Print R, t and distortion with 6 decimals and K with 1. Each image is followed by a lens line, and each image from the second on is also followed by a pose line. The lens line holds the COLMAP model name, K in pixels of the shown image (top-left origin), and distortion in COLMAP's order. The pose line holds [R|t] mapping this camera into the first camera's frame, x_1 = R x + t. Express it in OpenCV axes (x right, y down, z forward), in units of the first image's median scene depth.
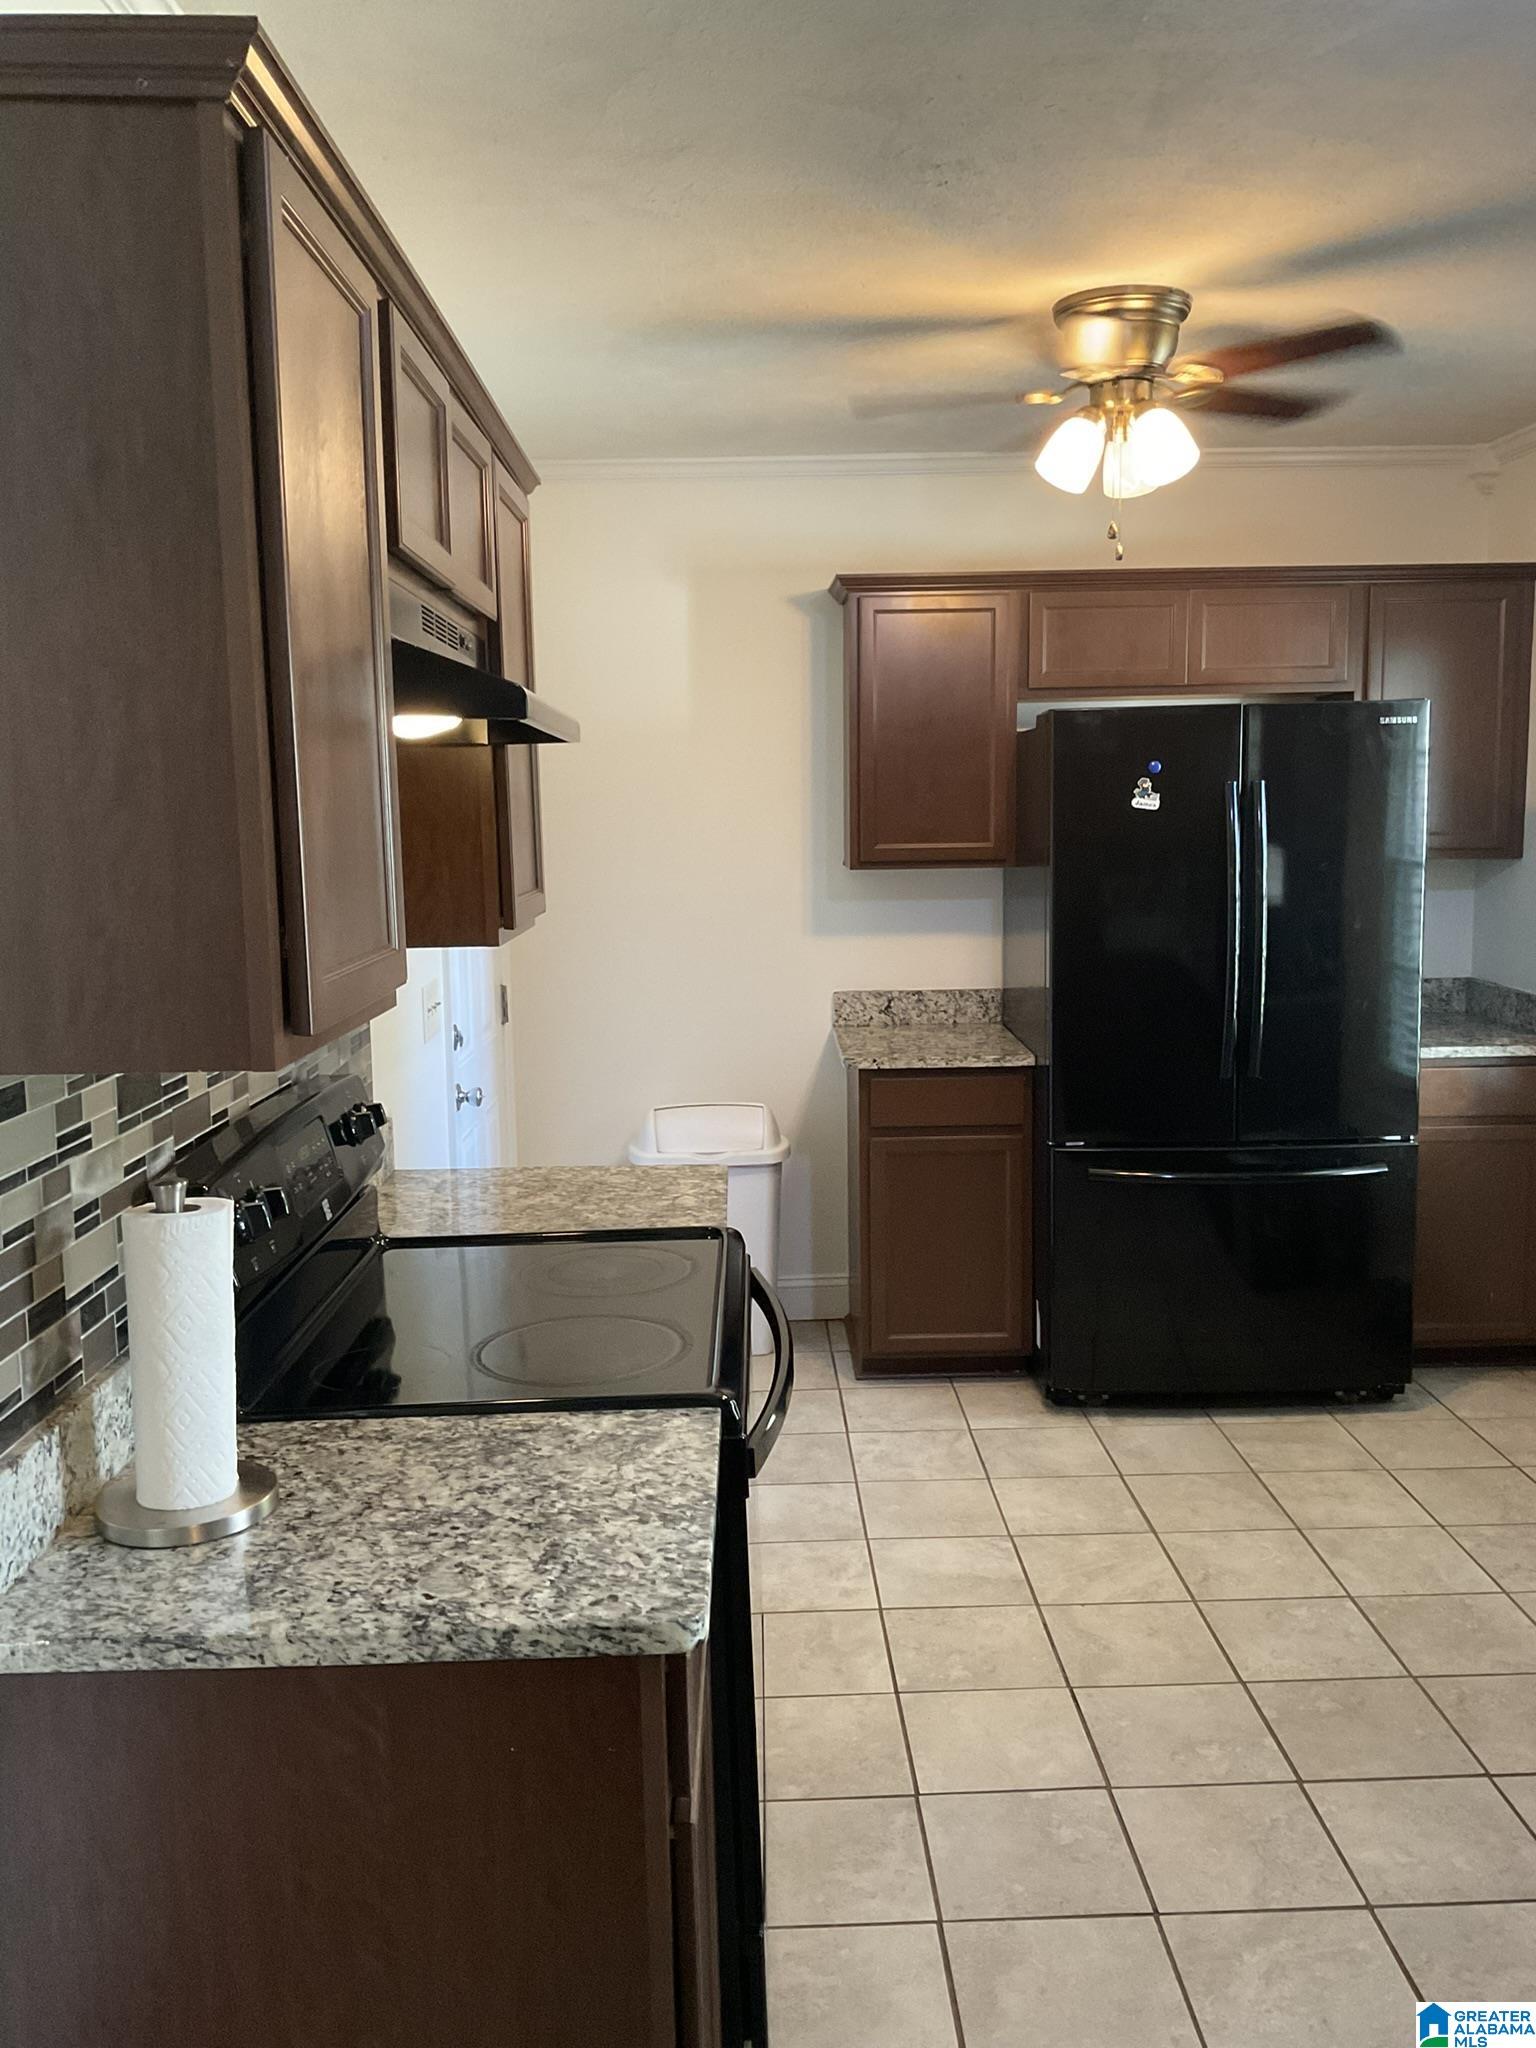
lens RADIAL K [[1682.5, 0, 768.0], [0, 1682.5, 1024.0], [0, 0, 1]] dist [0.117930, -0.258614]
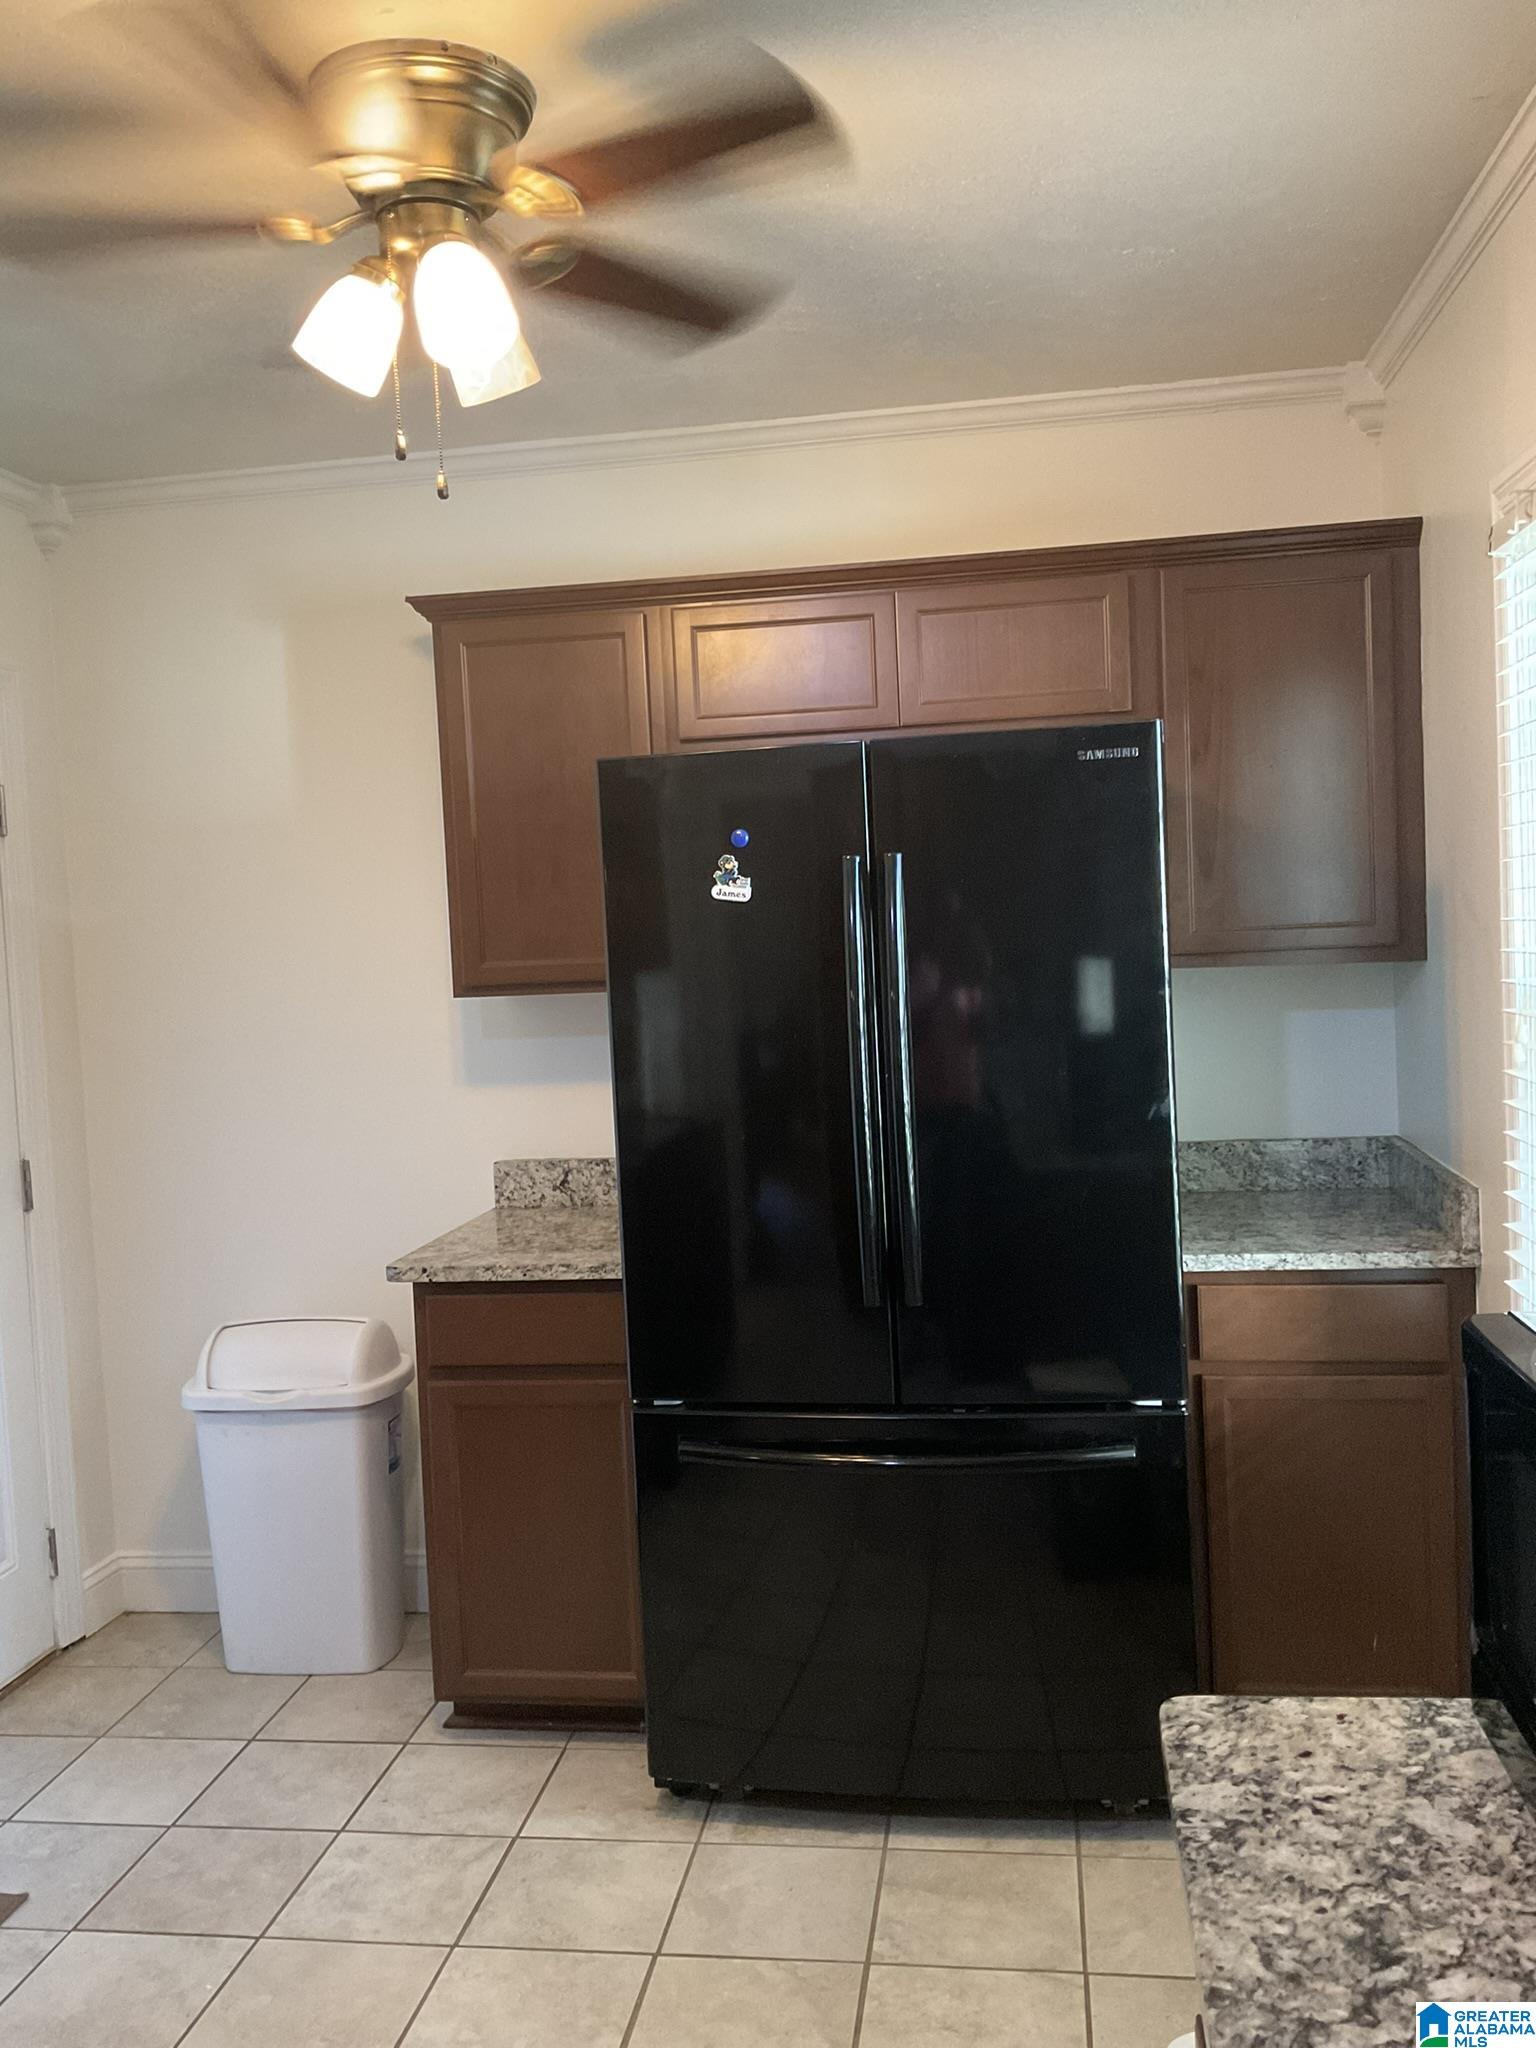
lens RADIAL K [[1708.3, 0, 768.0], [0, 1708.3, 1024.0], [0, 0, 1]] dist [0.071517, -0.126248]
pose [[0.985015, -0.018256, -0.171498, 0.333841], [0.006145, 0.997465, -0.070888, -0.029271], [0.172358, 0.068772, 0.982631, 0.327447]]
